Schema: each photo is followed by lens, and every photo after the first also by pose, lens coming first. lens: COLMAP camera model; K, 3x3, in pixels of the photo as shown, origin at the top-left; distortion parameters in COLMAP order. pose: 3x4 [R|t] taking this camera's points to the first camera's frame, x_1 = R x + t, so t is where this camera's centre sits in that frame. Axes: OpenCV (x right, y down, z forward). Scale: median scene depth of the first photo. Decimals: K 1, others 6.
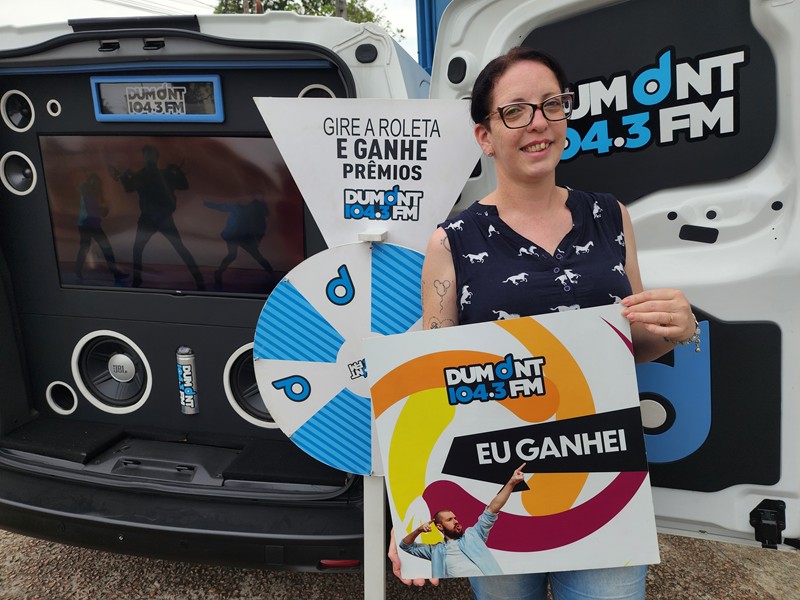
lens RADIAL K [[547.2, 0, 395.5], [0, 547.2, 308.5], [0, 0, 1]] dist [0.062242, -0.061637]
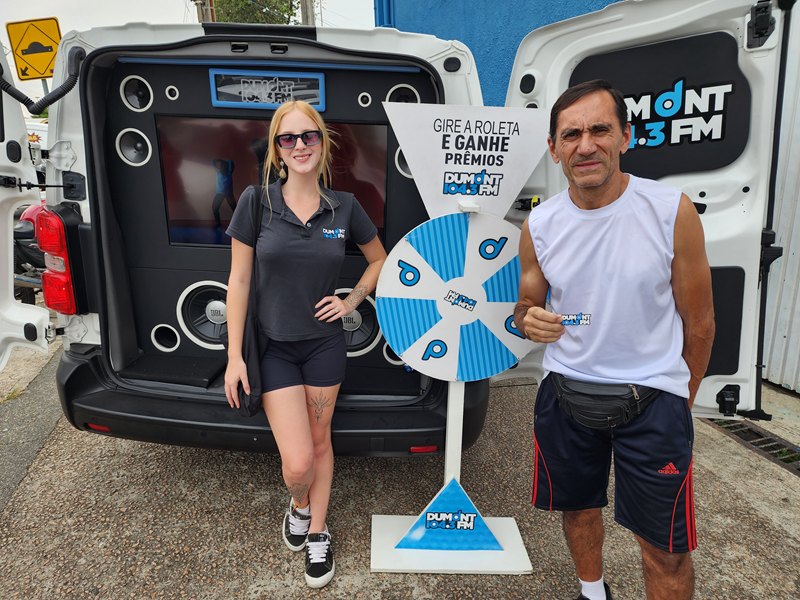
lens RADIAL K [[547.2, 0, 393.3], [0, 547.2, 309.4], [0, 0, 1]] dist [0.062242, -0.061637]
pose [[0.993250, -0.016372, 0.114831, -0.385470], [0.006810, 0.996512, 0.083171, 0.006012], [-0.115792, -0.081828, 0.989897, -0.355107]]
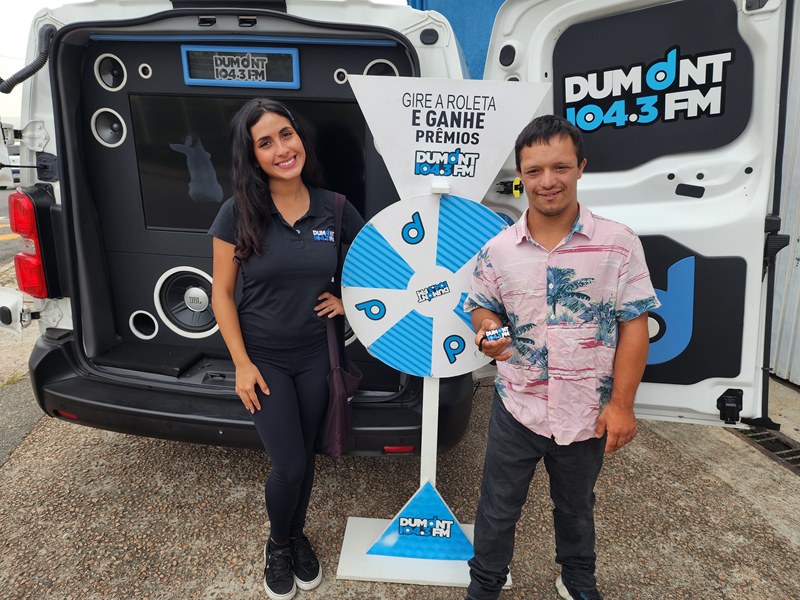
lens RADIAL K [[547.2, 0, 399.4], [0, 547.2, 299.8], [0, 0, 1]] dist [0.062242, -0.061637]
pose [[0.998507, 0.003670, 0.054509, -0.201149], [-0.007581, 0.997396, 0.071715, 0.032792], [-0.054104, -0.072021, 0.995935, -0.276693]]
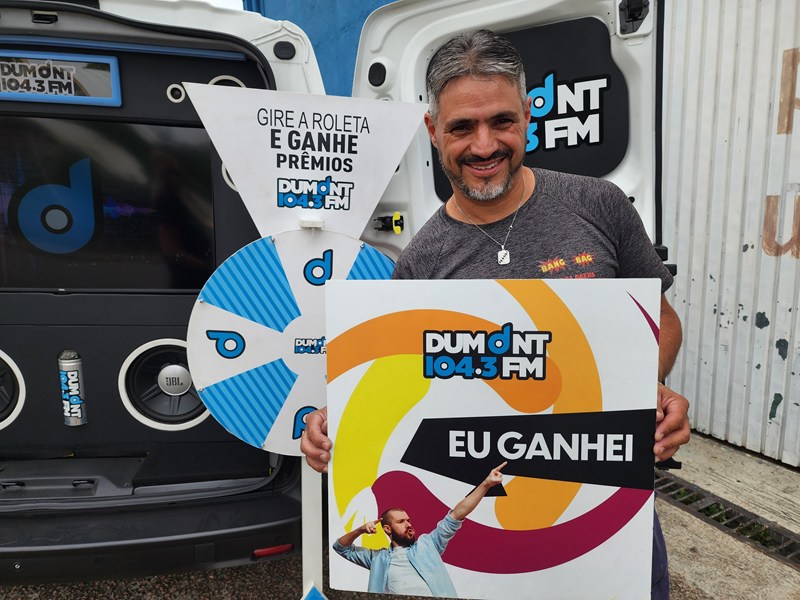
lens RADIAL K [[547.2, 0, 398.9], [0, 547.2, 306.7], [0, 0, 1]] dist [0.062242, -0.061637]
pose [[0.950417, -0.041144, 0.308245, -0.208570], [0.047084, 0.998821, -0.011853, 0.047388], [-0.307394, 0.025778, 0.951233, -0.049346]]
